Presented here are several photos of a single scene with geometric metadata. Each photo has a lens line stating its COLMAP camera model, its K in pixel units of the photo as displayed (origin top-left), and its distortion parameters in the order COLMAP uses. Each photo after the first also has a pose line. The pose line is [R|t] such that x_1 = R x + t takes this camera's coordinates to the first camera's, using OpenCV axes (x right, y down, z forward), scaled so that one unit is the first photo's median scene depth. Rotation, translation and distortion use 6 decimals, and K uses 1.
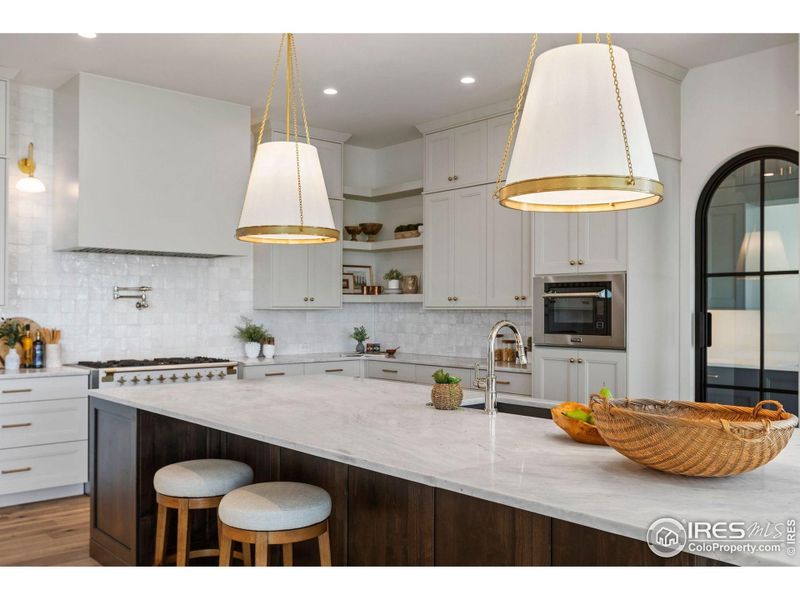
lens RADIAL K [[738.7, 0, 400.0], [0, 738.7, 300.0], [0, 0, 1]] dist [-0.008330, -0.006055]
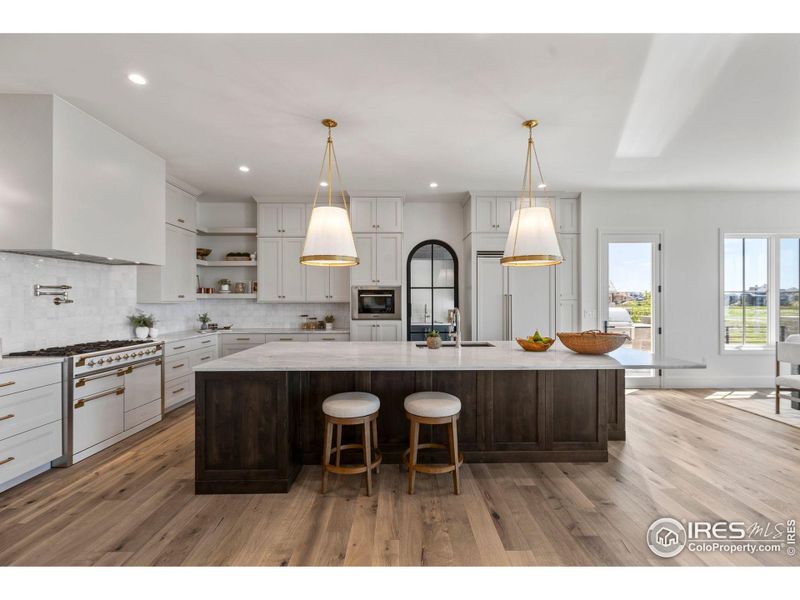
lens RADIAL K [[357.0, 0, 400.0], [0, 357.0, 300.0], [0, 0, 1]] dist [0.001652, 0.000244]
pose [[0.651111, -0.002612, 0.758978, -0.480893], [-0.006072, 0.999944, 0.008651, -0.003191], [-0.758959, -0.010241, 0.651058, 0.228635]]
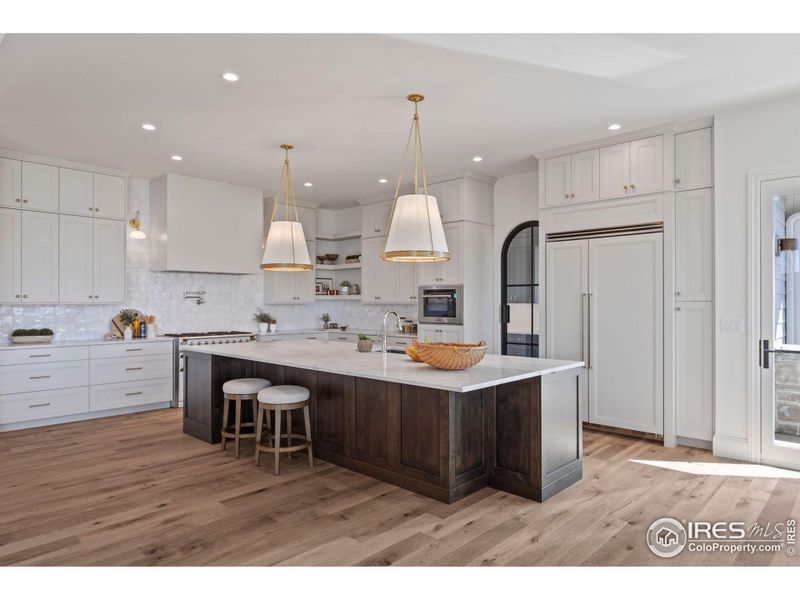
lens RADIAL K [[503.8, 0, 400.0], [0, 503.8, 300.0], [0, 0, 1]] dist [-0.000338, -0.001958]
pose [[0.996349, -0.002531, 0.085333, 0.024772], [0.001784, 0.999959, 0.008832, -0.008008], [-0.085352, -0.008647, 0.996313, -0.261367]]
